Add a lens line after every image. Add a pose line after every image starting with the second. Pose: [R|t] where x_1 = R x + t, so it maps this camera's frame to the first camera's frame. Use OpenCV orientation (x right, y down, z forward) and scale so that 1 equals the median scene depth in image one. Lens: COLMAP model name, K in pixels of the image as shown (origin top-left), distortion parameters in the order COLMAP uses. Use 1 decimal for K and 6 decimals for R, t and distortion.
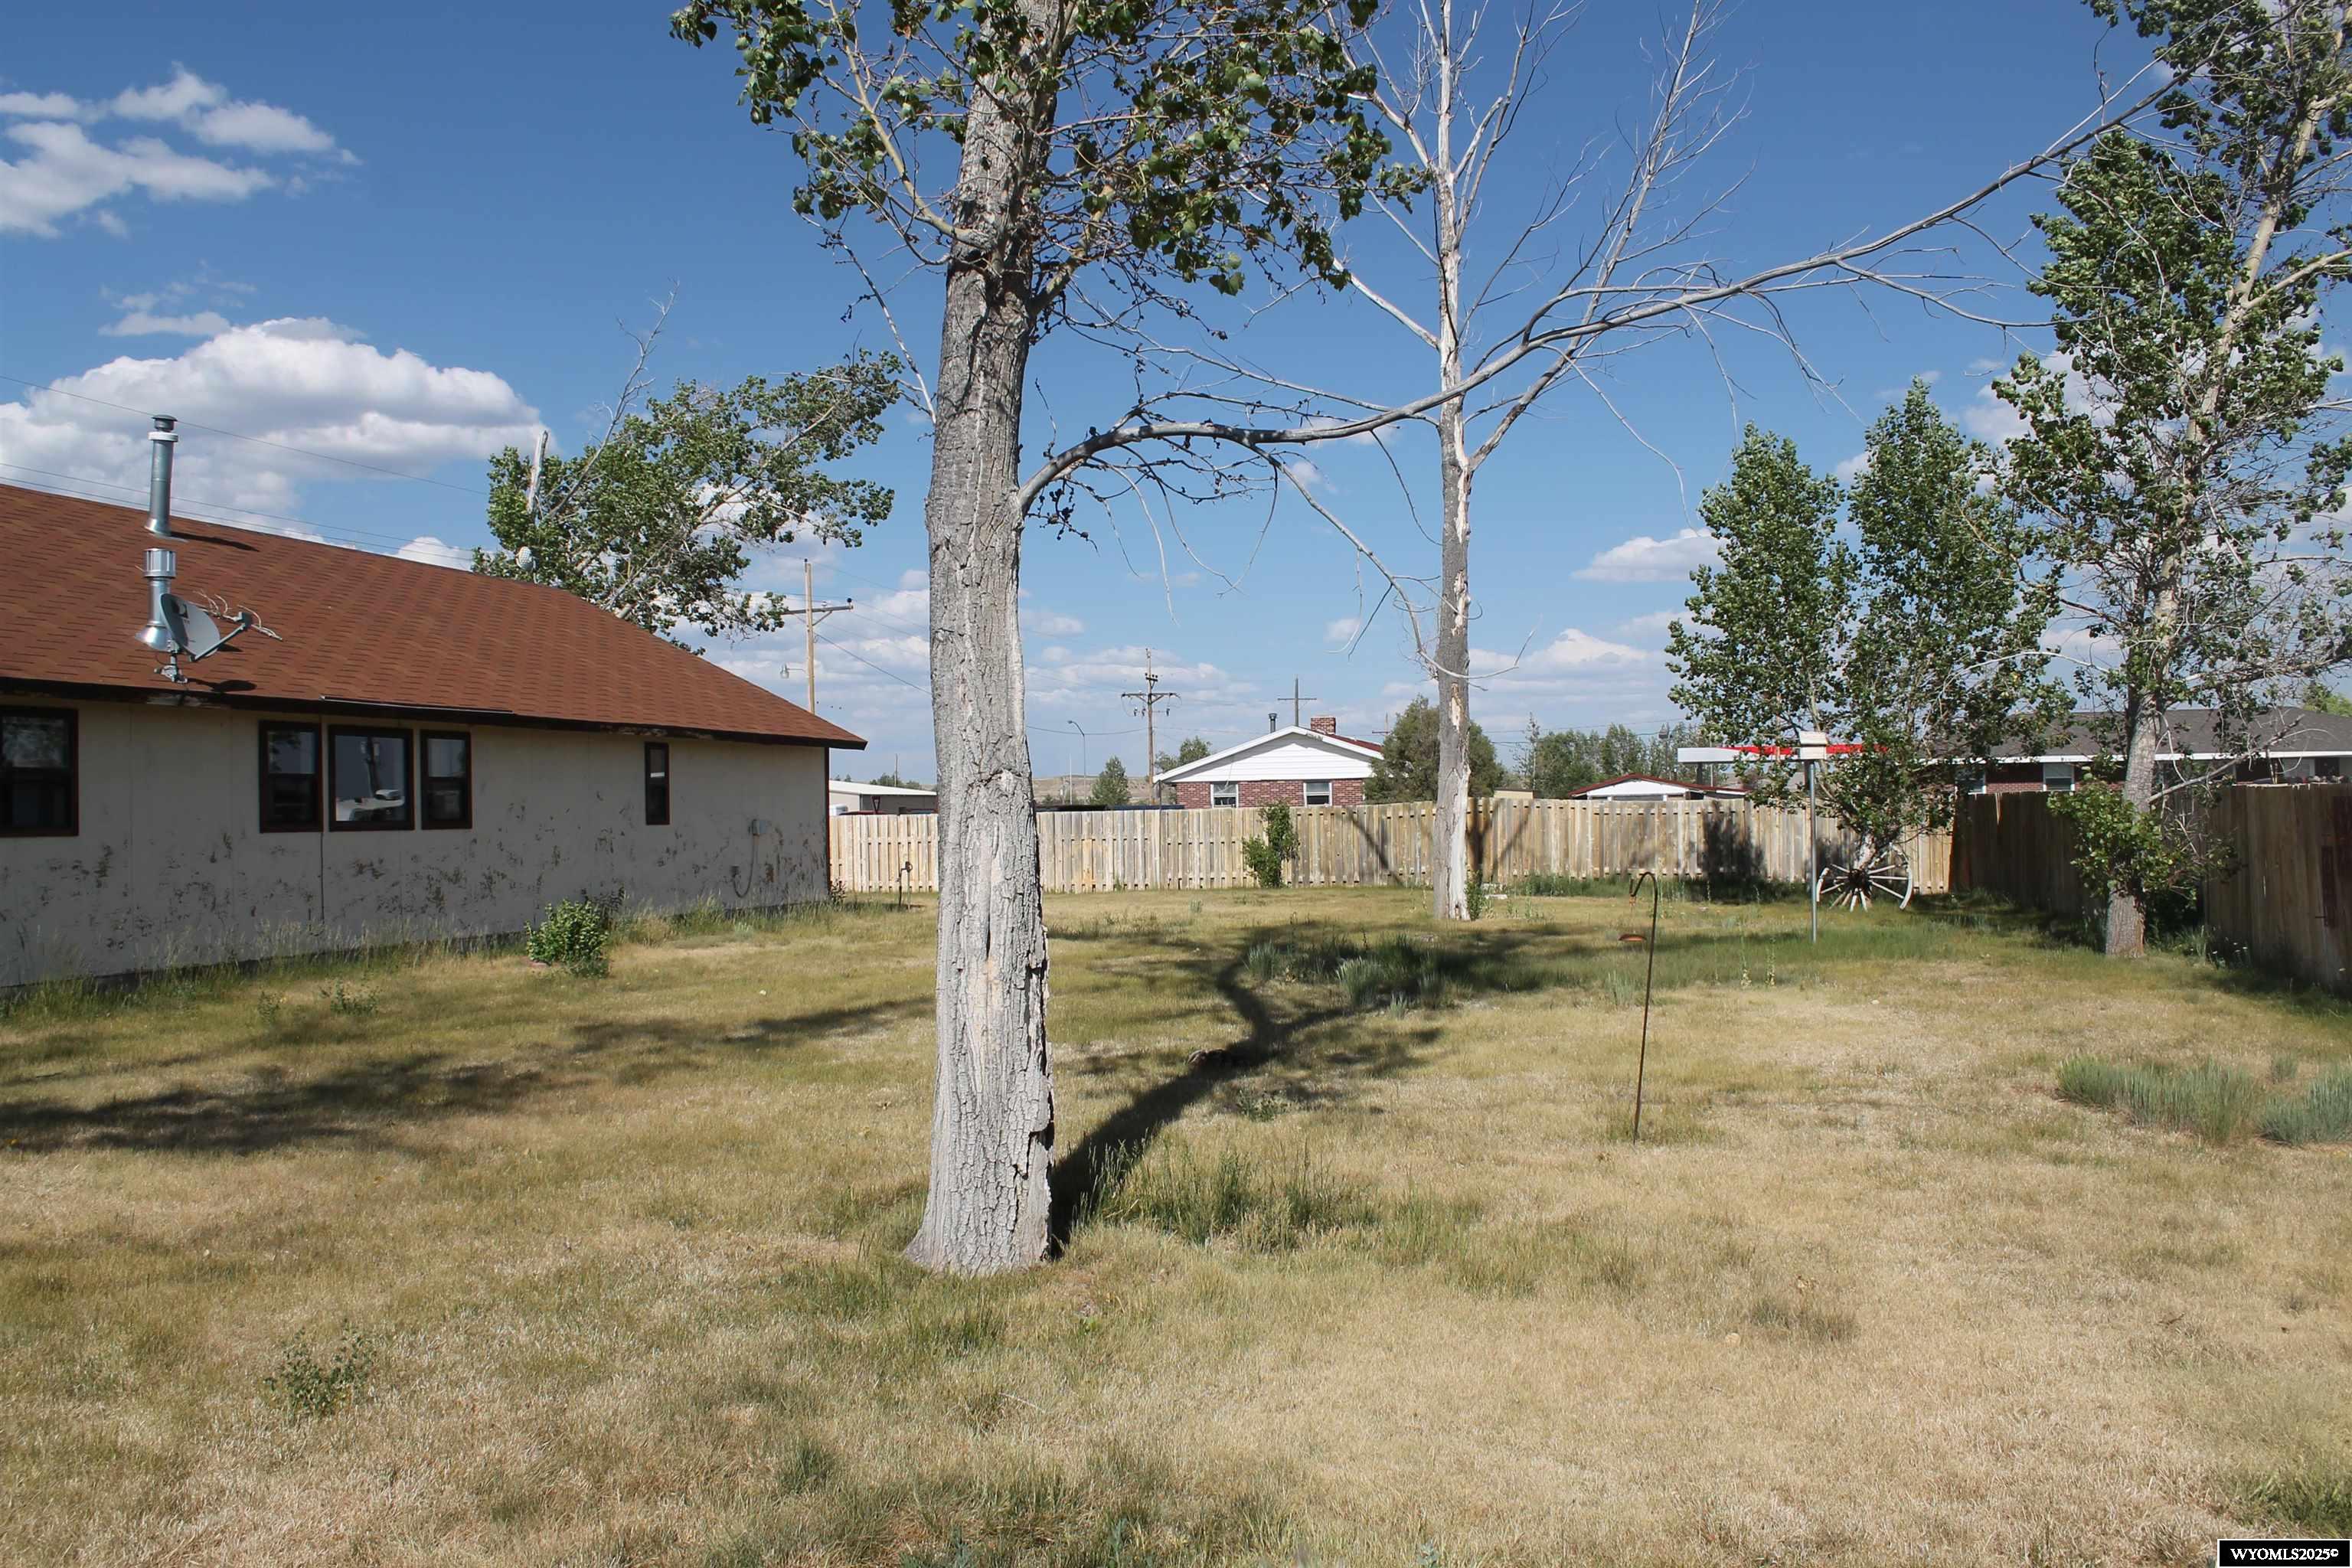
lens RADIAL K [[1994.3, 0, 1193.7], [0, 1994.3, 777.1], [0, 0, 1]] dist [-0.155187, 0.108886]
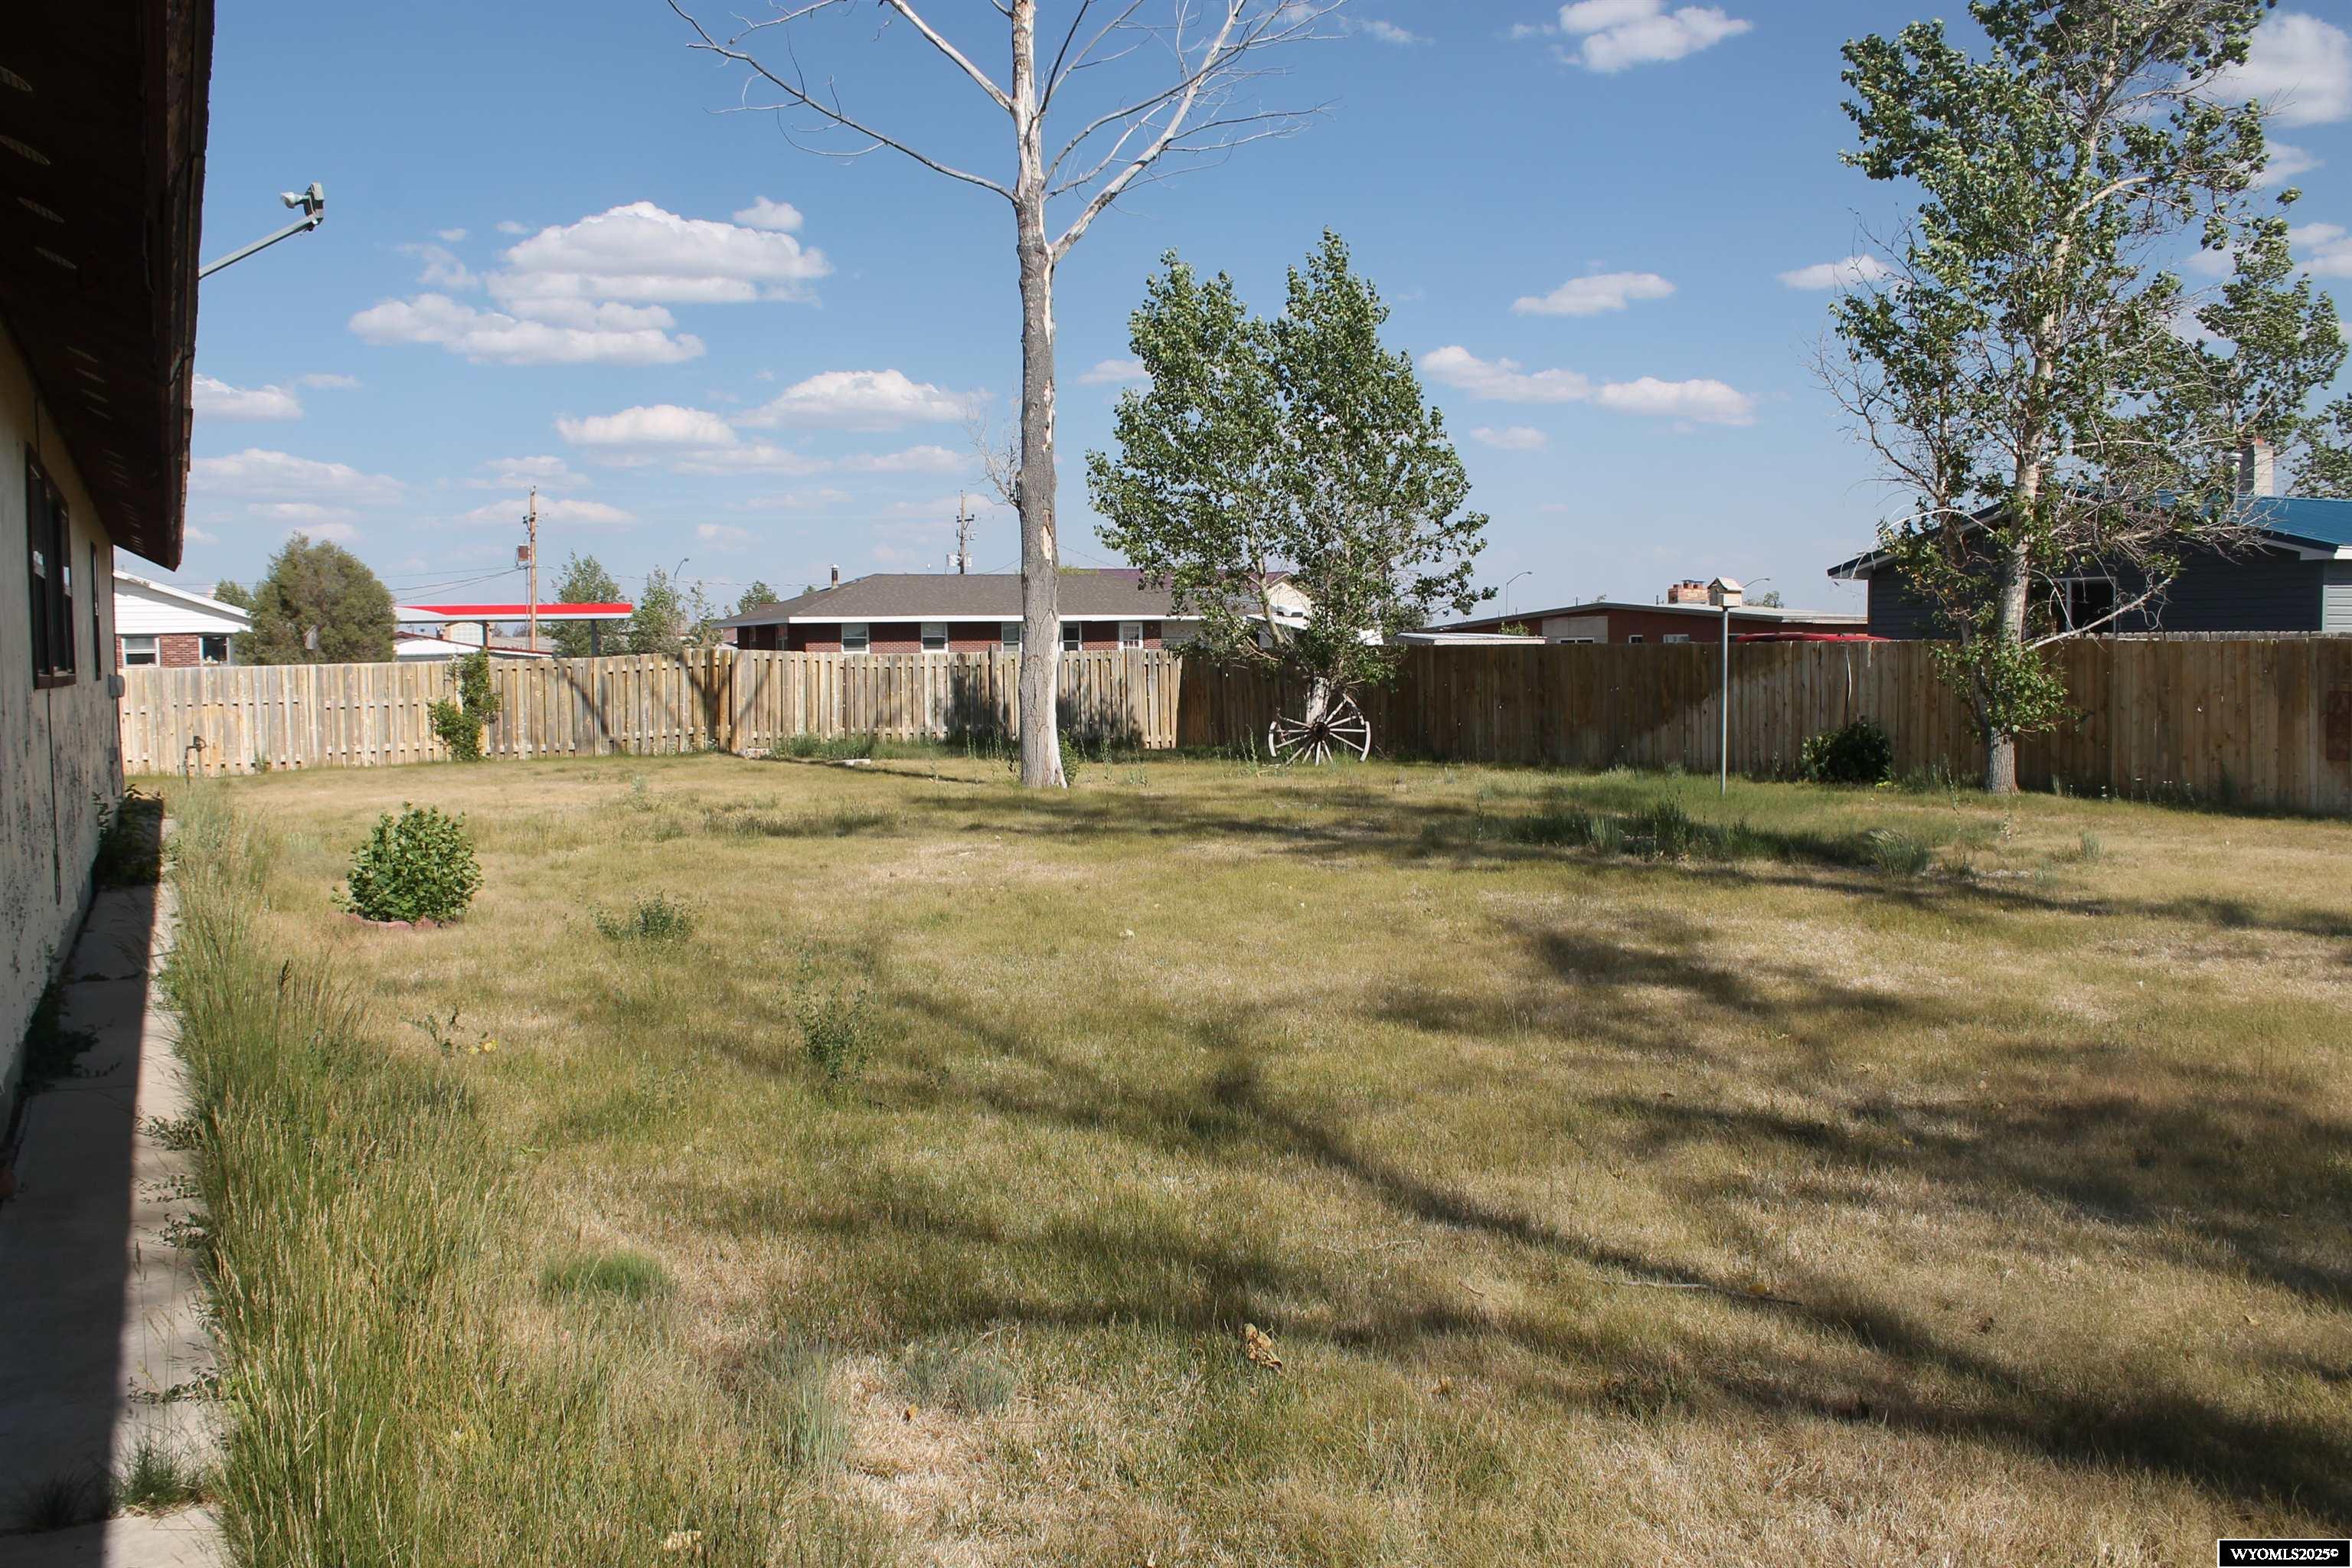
lens RADIAL K [[1994.3, 0, 1176.0], [0, 1994.3, 781.6], [0, 0, 1]] dist [-0.155187, 0.108886]
pose [[0.758634, -0.036879, 0.650472, -0.478632], [-0.009996, 0.997620, 0.068219, 0.012655], [-0.651440, -0.058255, 0.756460, 0.392877]]
